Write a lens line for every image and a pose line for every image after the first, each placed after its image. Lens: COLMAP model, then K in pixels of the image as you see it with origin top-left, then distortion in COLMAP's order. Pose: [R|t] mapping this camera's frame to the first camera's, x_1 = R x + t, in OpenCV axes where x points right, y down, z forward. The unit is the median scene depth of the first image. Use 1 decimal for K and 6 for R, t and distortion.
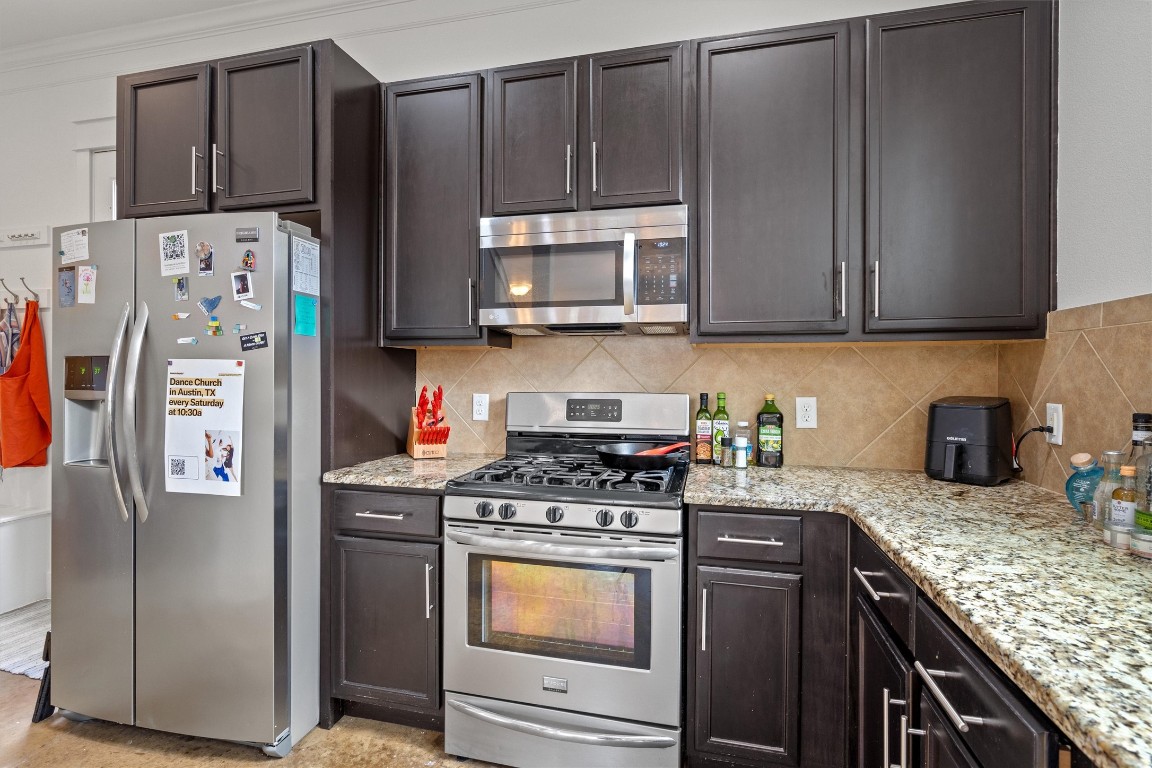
lens RADIAL K [[545.1, 0, 578.5], [0, 545.1, 377.4], [0, 0, 1]] dist [0.000177, 0.000453]
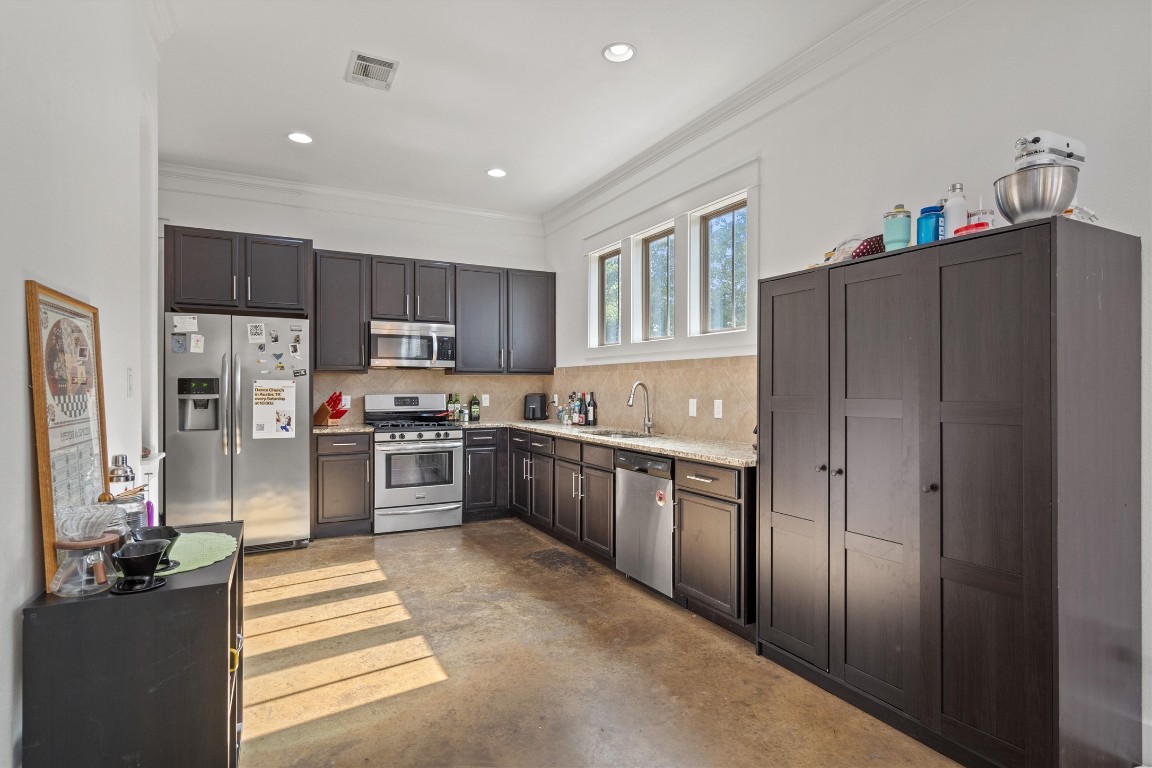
lens RADIAL K [[577.6, 0, 569.4], [0, 577.6, 390.3], [0, 0, 1]] dist [0.003147, 0.000564]
pose [[0.754053, -0.007298, 0.656773, -1.342843], [0.004588, 0.999972, 0.005845, 0.001513], [-0.656798, -0.001394, 0.754065, -1.664021]]
